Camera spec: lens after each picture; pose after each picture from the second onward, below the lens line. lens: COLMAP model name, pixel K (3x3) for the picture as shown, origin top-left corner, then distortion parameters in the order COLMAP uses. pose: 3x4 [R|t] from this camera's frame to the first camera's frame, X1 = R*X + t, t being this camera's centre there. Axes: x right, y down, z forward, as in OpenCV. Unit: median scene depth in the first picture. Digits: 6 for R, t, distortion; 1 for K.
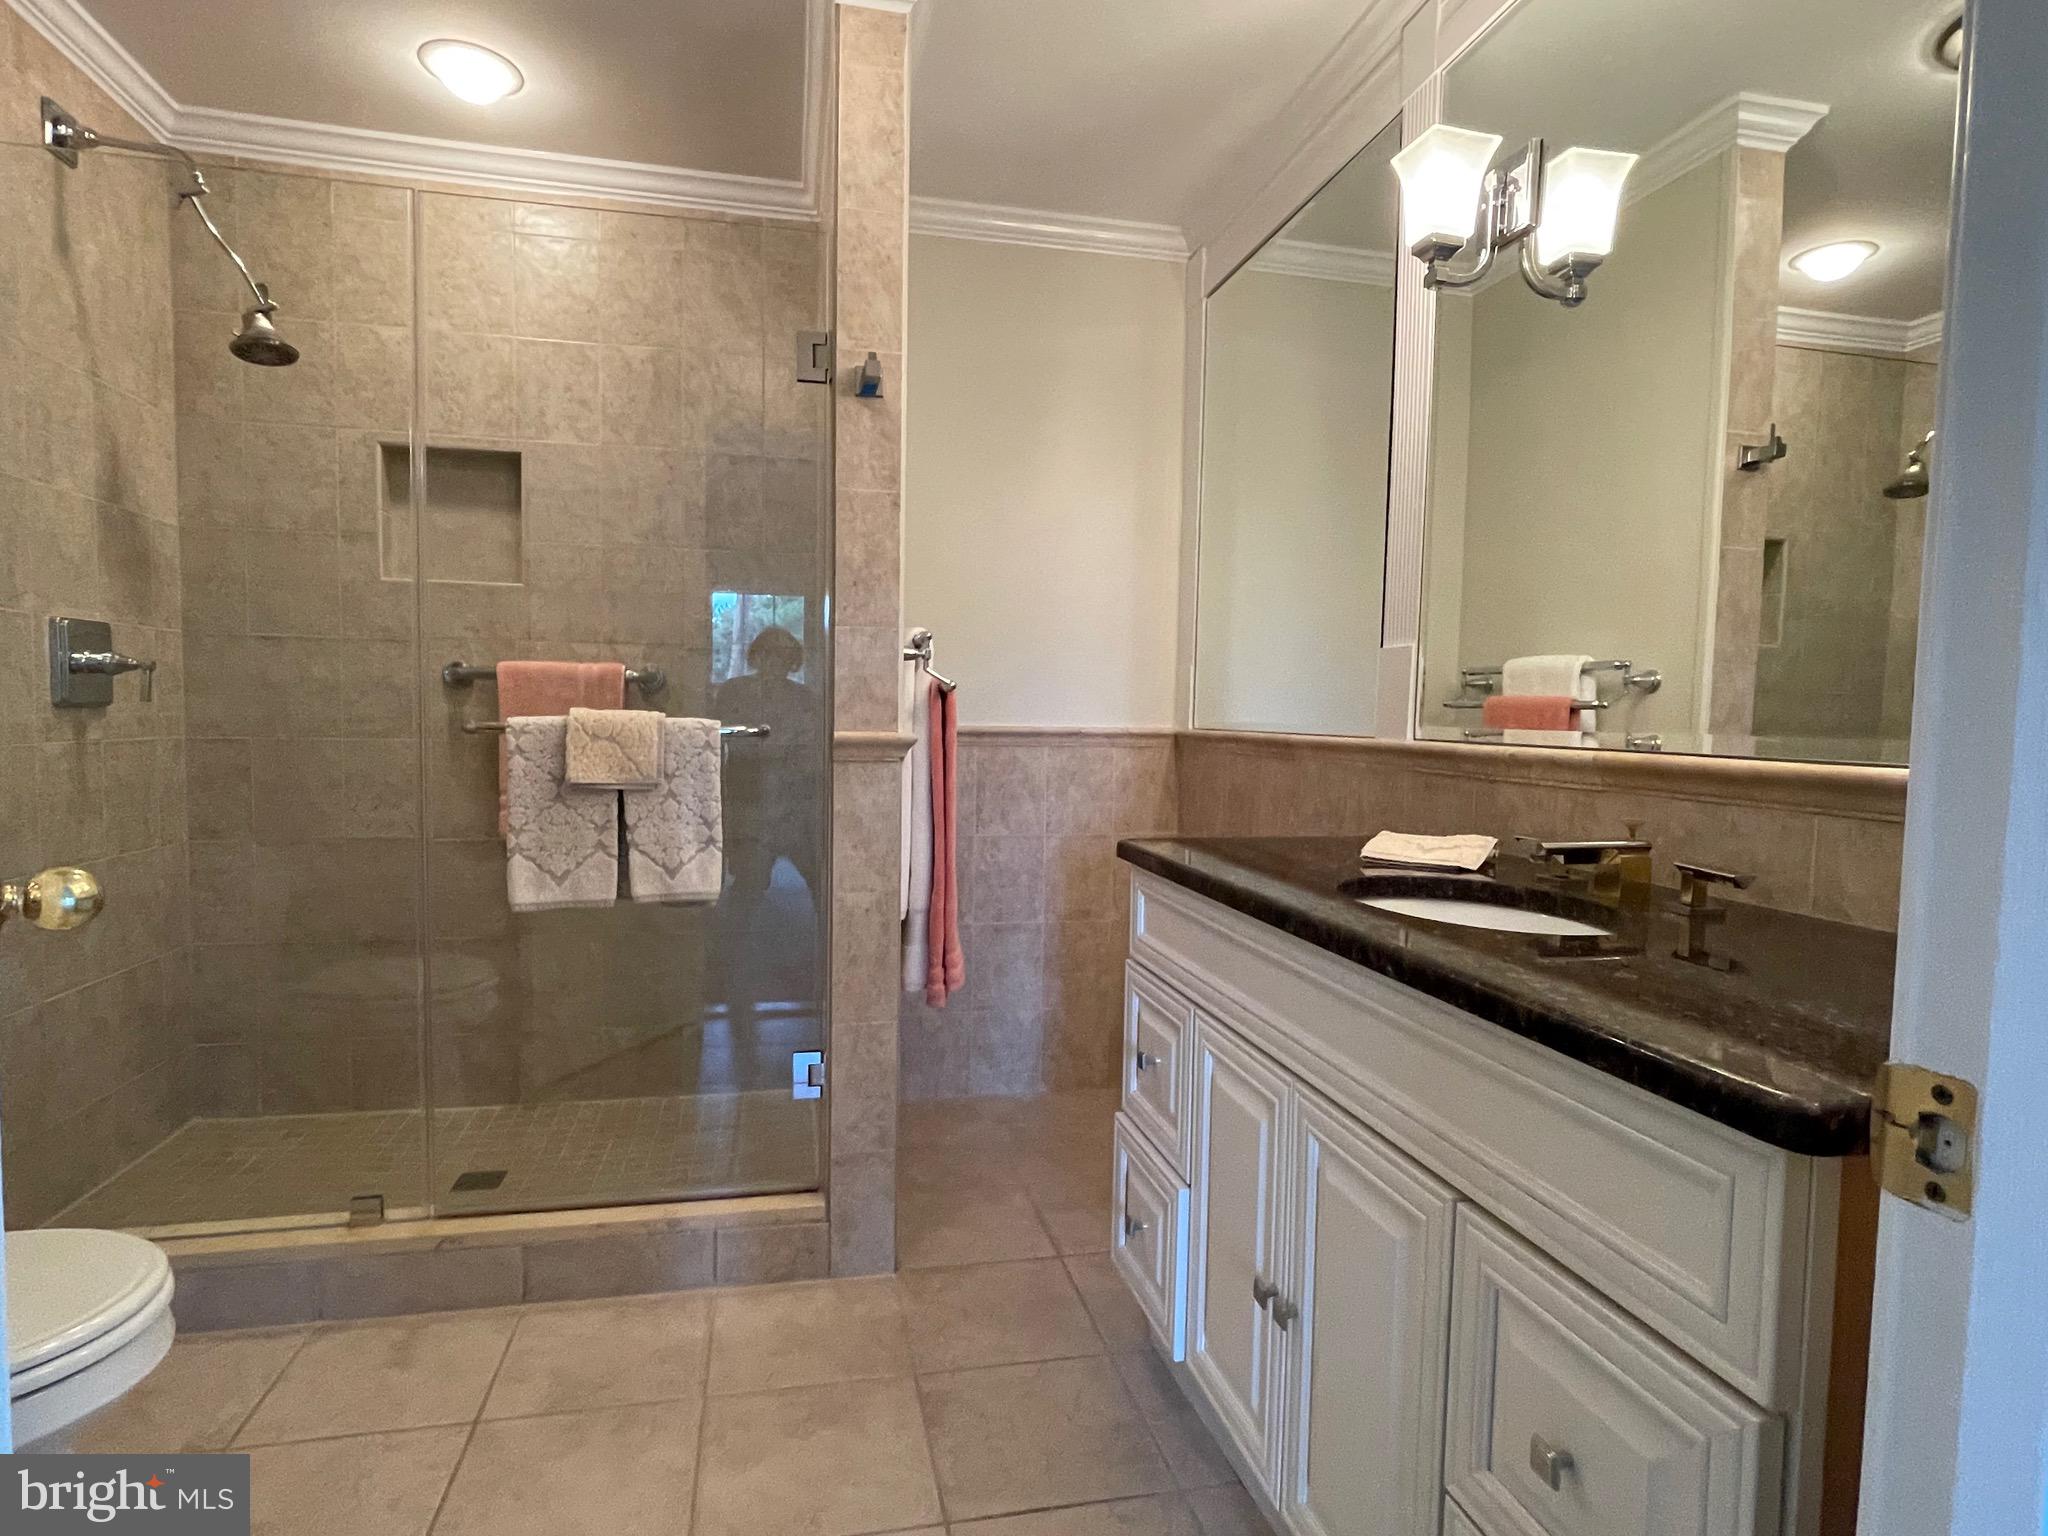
lens RADIAL K [[1078.2, 0, 1012.7], [0, 1078.2, 776.2], [0, 0, 1]] dist [-0.011751, 0.001993]
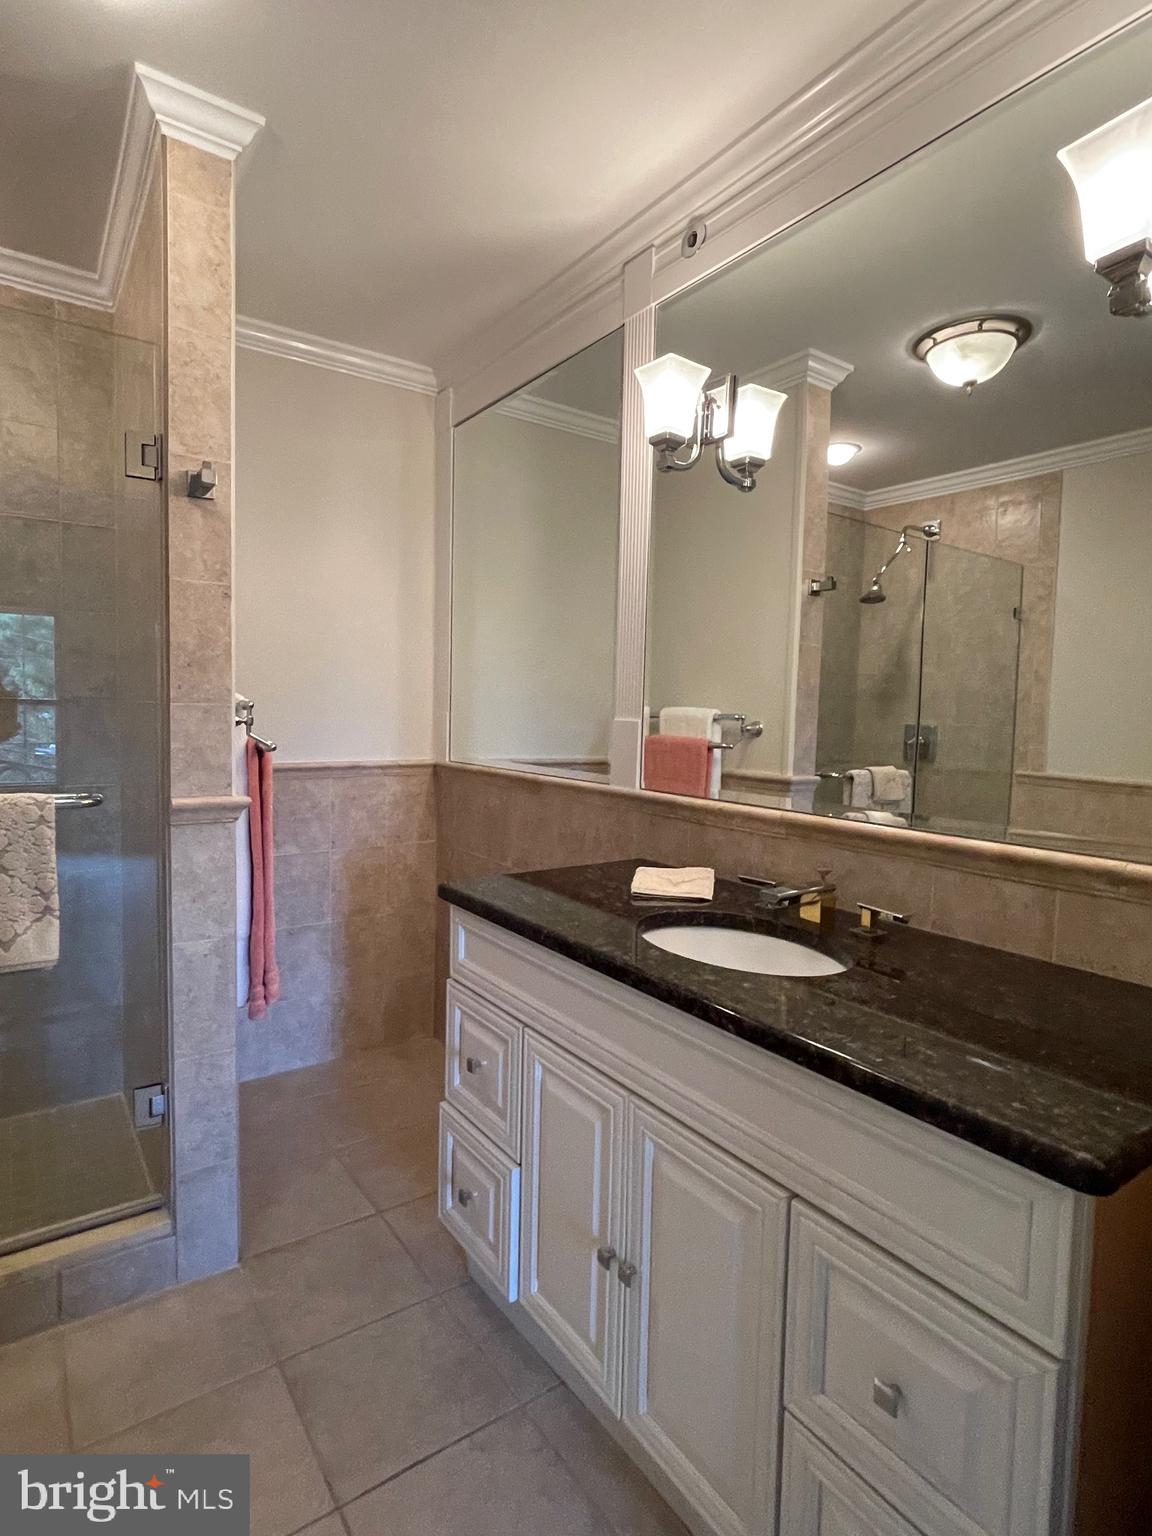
lens RADIAL K [[808.6, 0, 576.9], [0, 808.6, 763.0], [0, 0, 1]] dist [-0.011751, 0.001993]
pose [[0.920953, -0.021834, 0.389061, -0.106188], [0.017312, 0.999736, 0.015124, -0.085318], [-0.389288, -0.007193, 0.921088, 0.078598]]
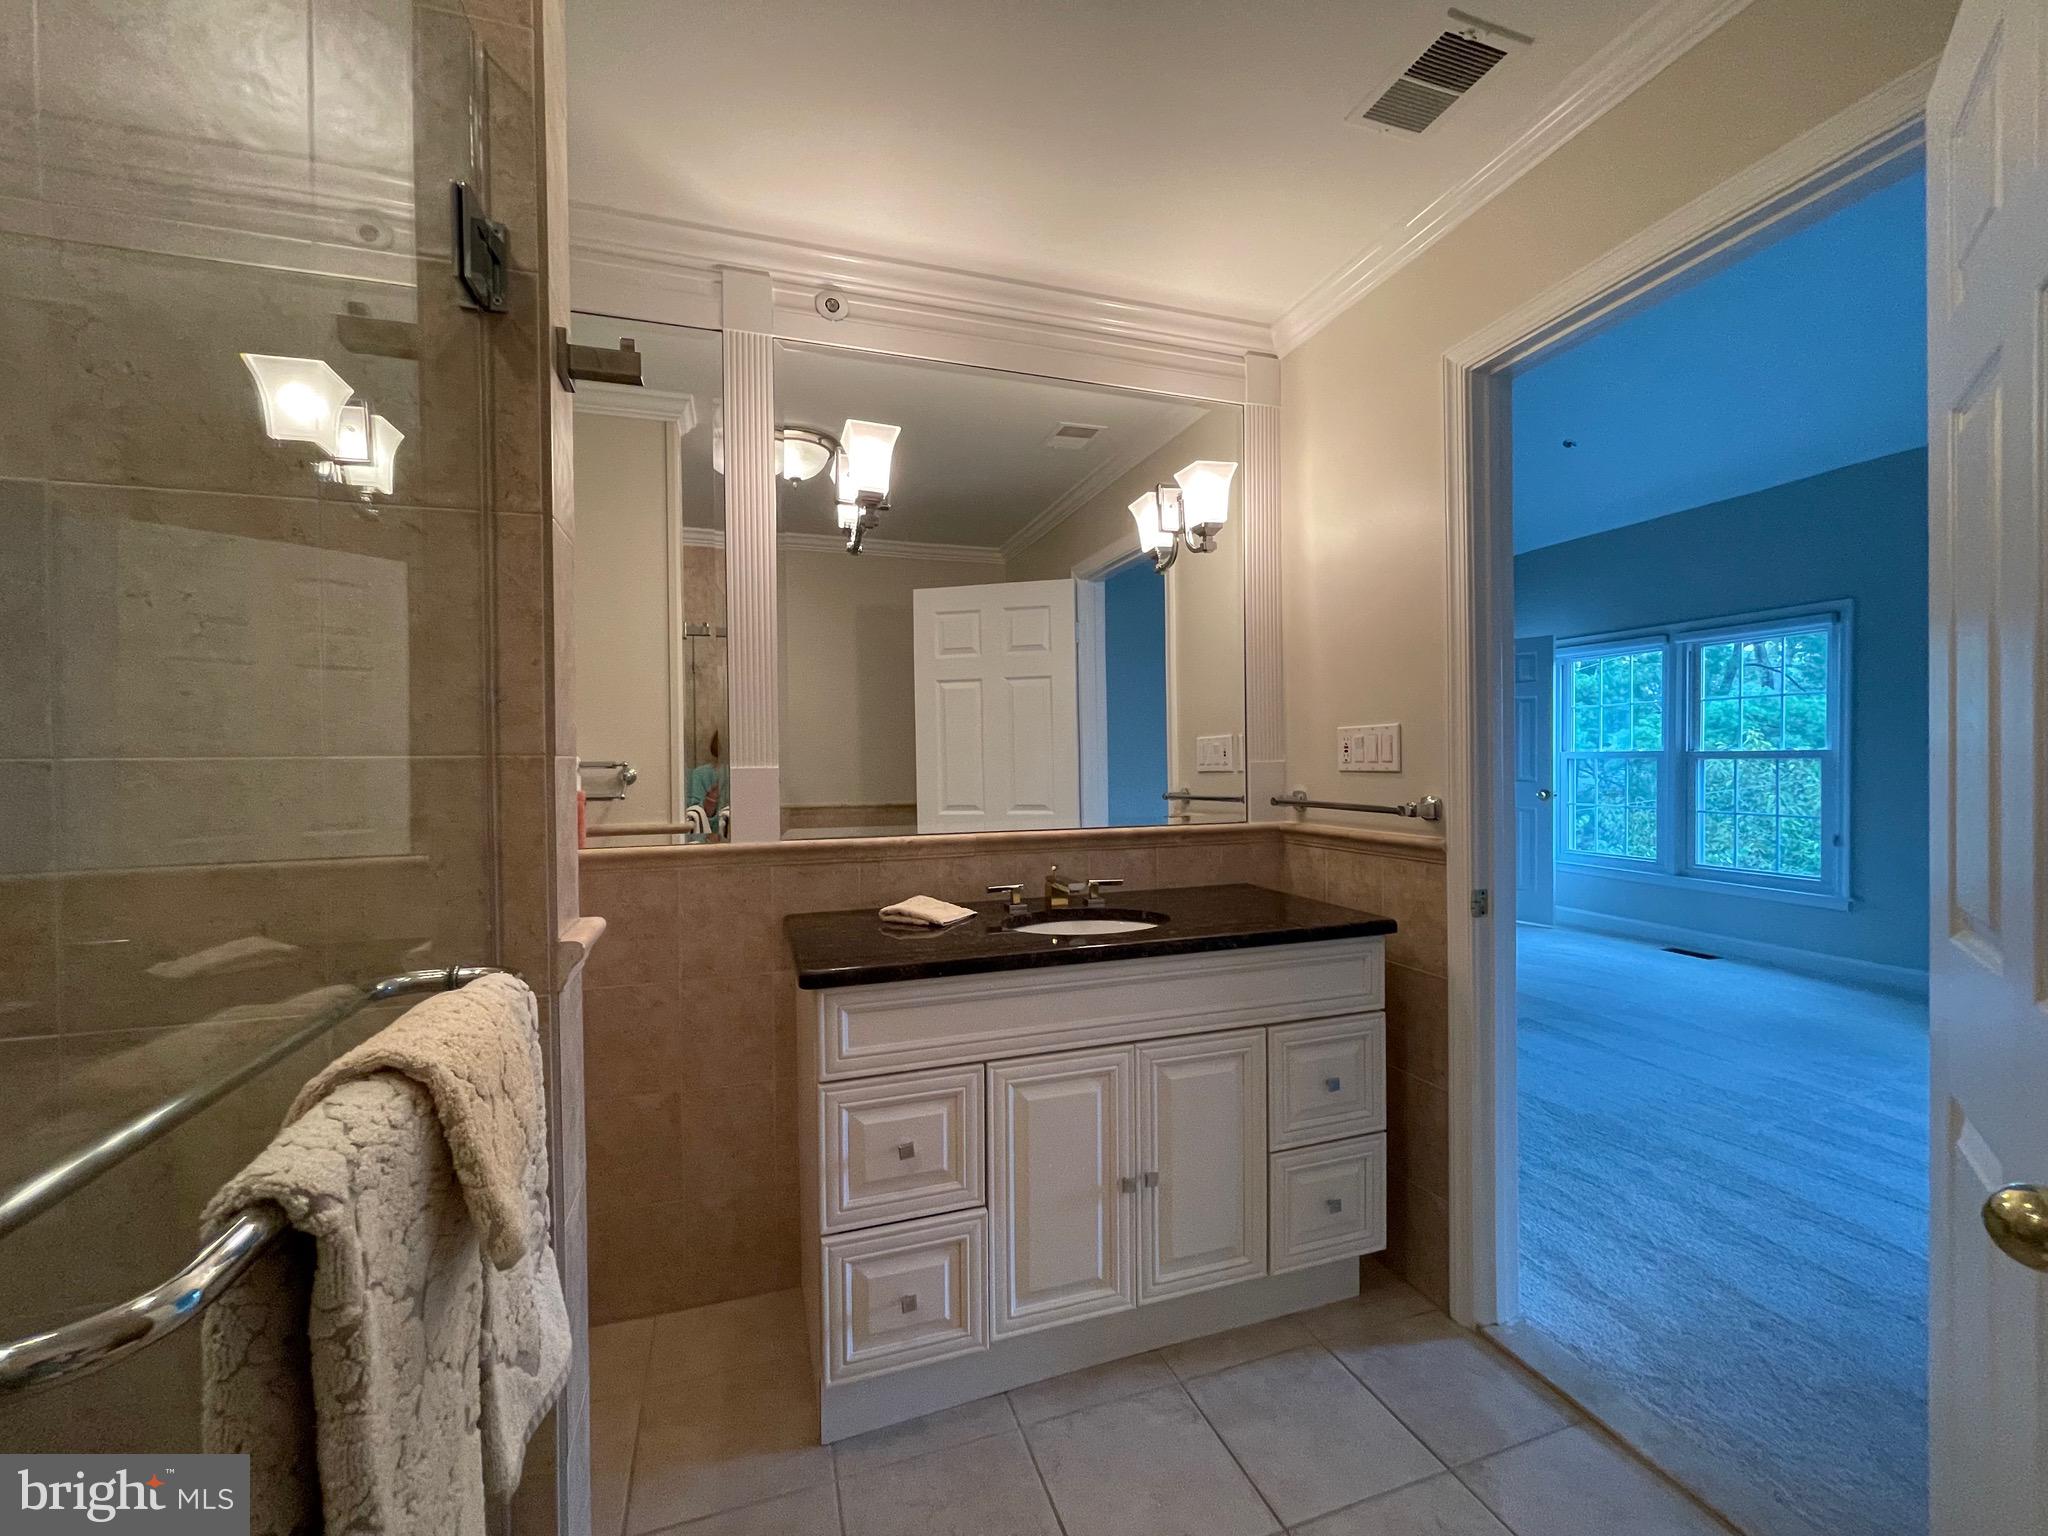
lens RADIAL K [[819.6, 0, 1014.0], [0, 819.6, 768.6], [0, 0, 1]] dist [-0.001846, -0.000049]
pose [[-0.101905, -0.023923, 0.994506, -0.636111], [0.069469, 0.997099, 0.031104, -0.130624], [-0.992366, 0.072257, -0.099948, 0.816736]]
